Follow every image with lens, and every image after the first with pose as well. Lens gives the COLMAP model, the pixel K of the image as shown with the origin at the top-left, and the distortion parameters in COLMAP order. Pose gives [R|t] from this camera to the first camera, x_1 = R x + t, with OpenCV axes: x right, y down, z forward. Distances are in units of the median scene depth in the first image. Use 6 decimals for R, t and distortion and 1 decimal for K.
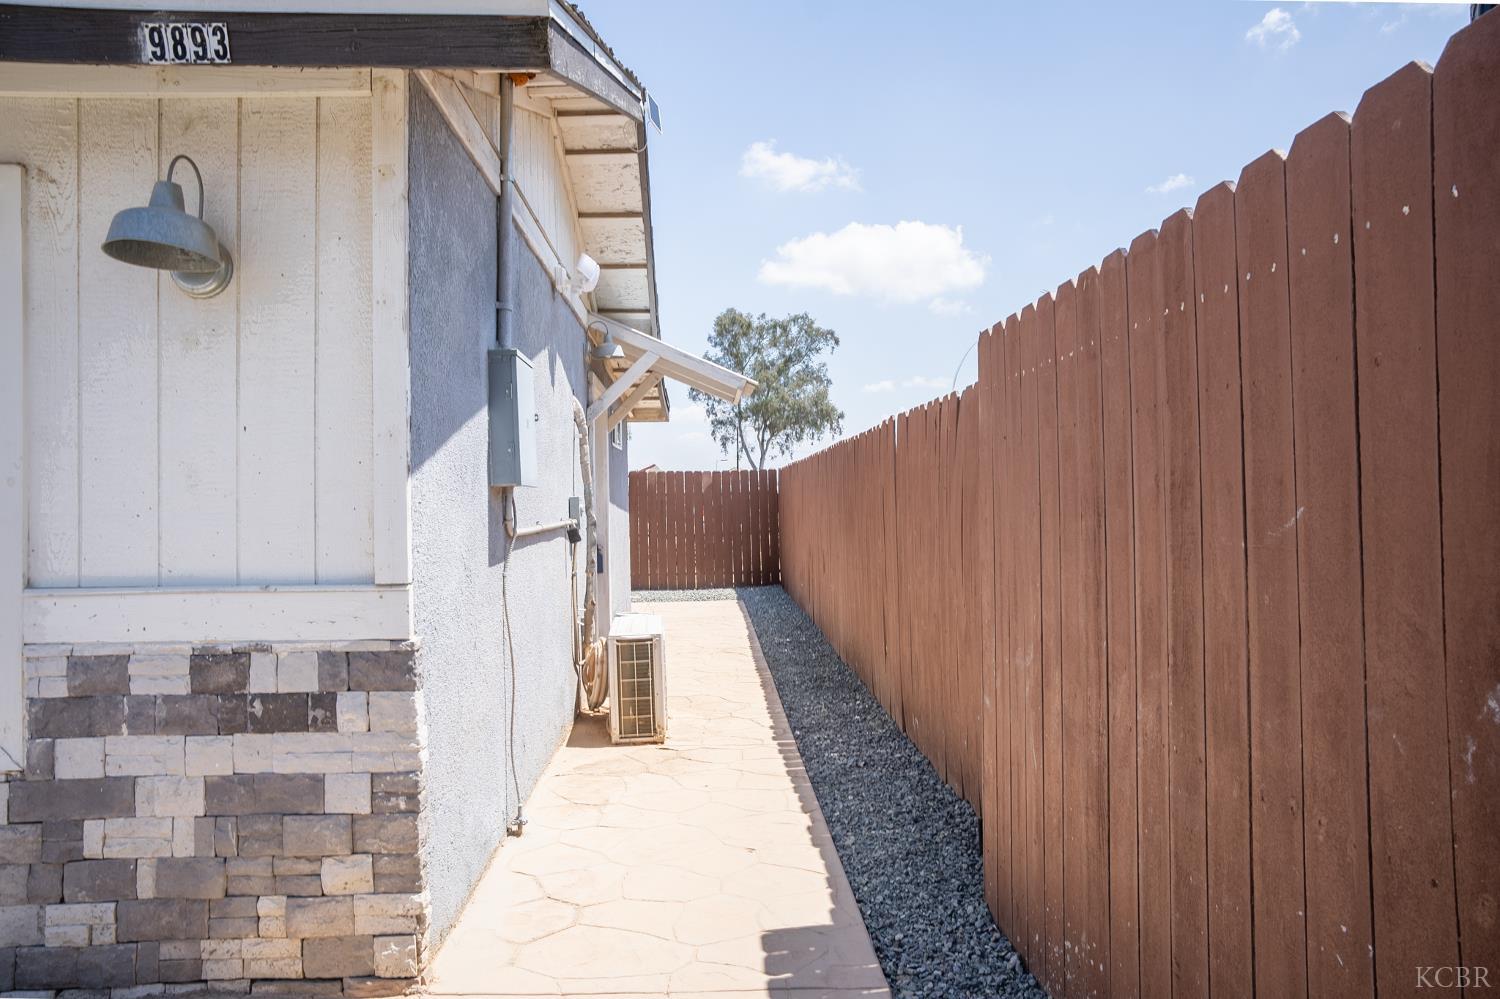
lens RADIAL K [[1014.2, 0, 750.0], [0, 1014.2, 499.5], [0, 0, 1]] dist [-0.092545, 0.087387]
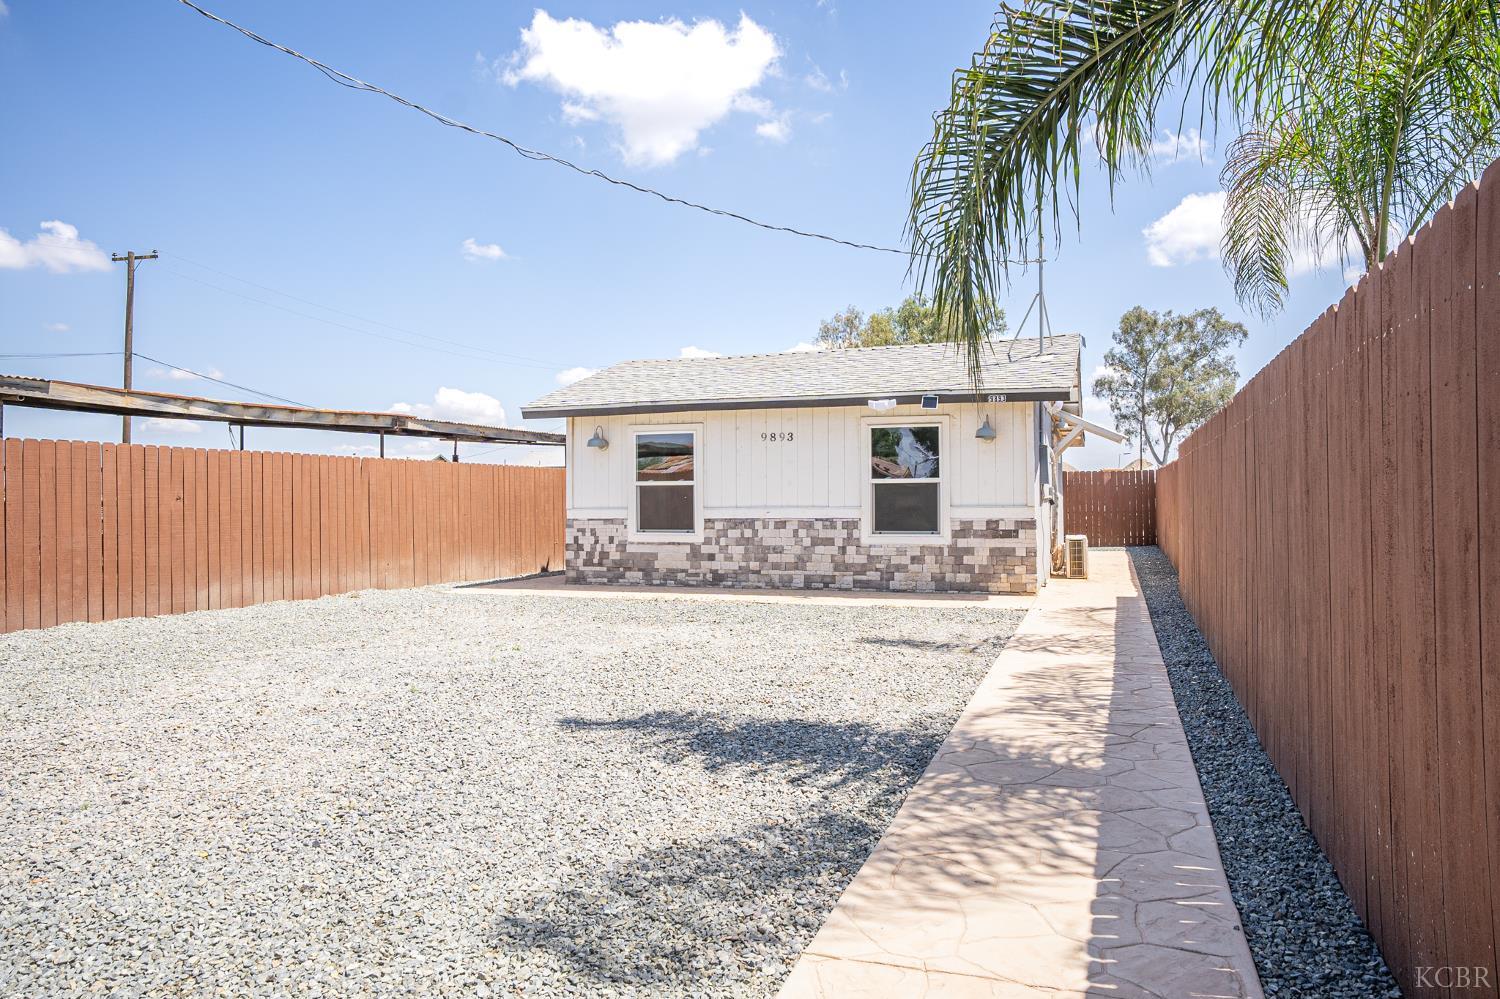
lens RADIAL K [[1014.2, 0, 750.0], [0, 1014.2, 499.5], [0, 0, 1]] dist [-0.092545, 0.087387]
pose [[0.925704, 0.009147, -0.378137, 0.067955], [-0.005483, 0.999927, 0.010765, 0.004217], [0.378208, -0.007892, 0.925687, -1.322806]]
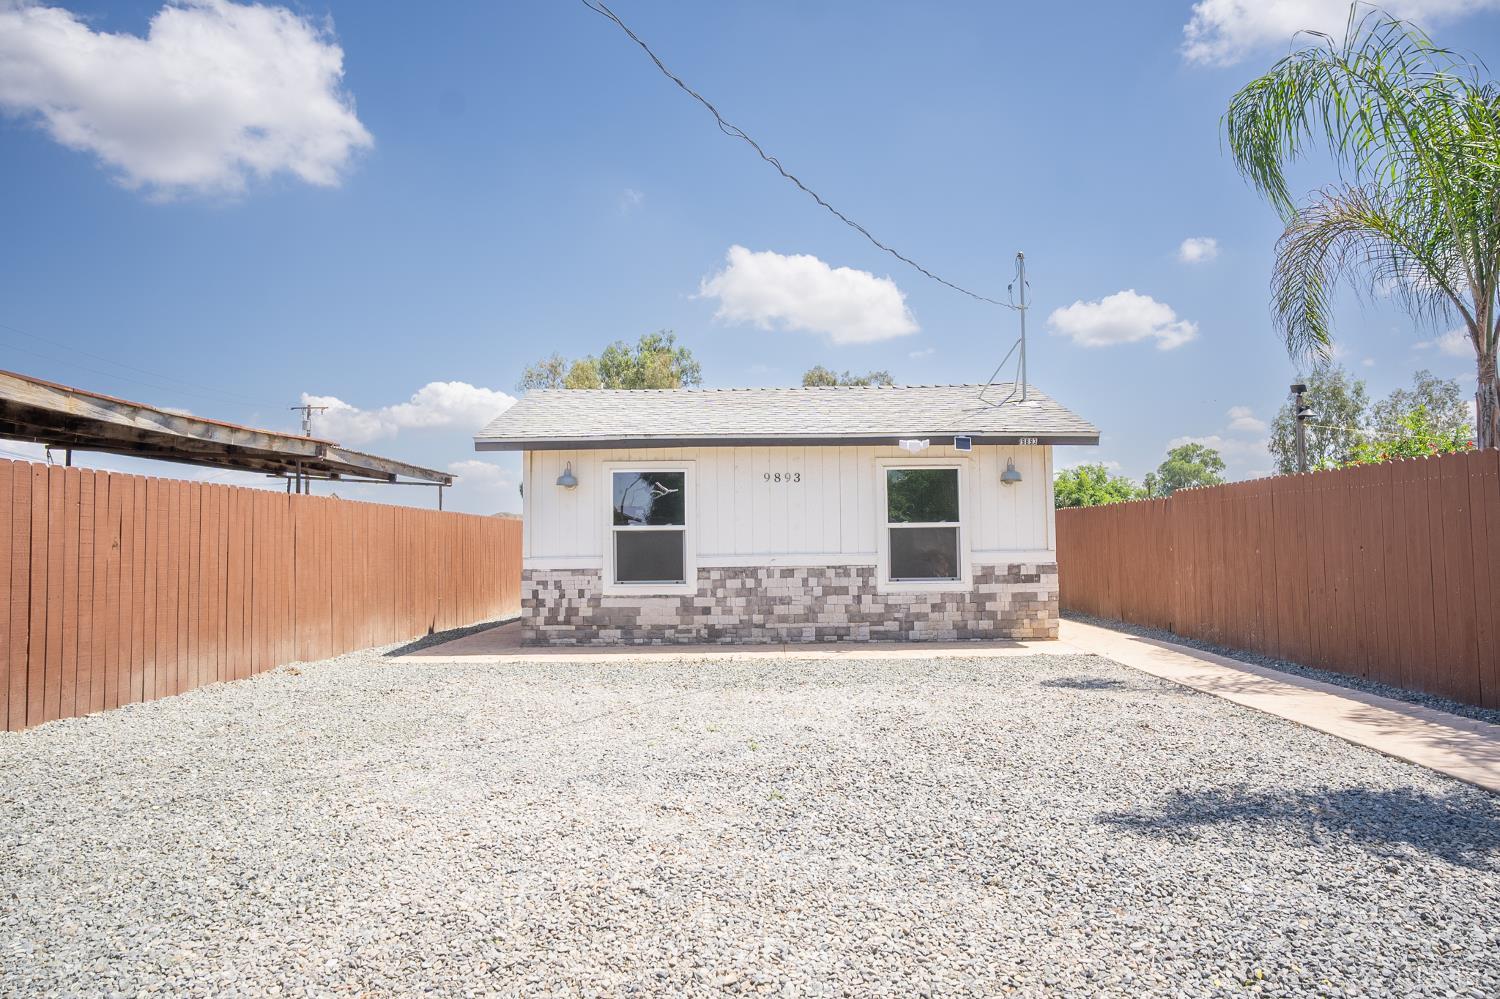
lens RADIAL K [[1014.2, 0, 750.0], [0, 1014.2, 499.5], [0, 0, 1]] dist [-0.092545, 0.087387]
pose [[0.998815, 0.000836, -0.048658, -0.533177], [-0.002820, 0.999166, -0.040729, 0.015495], [0.048583, 0.040818, 0.997985, -1.288593]]
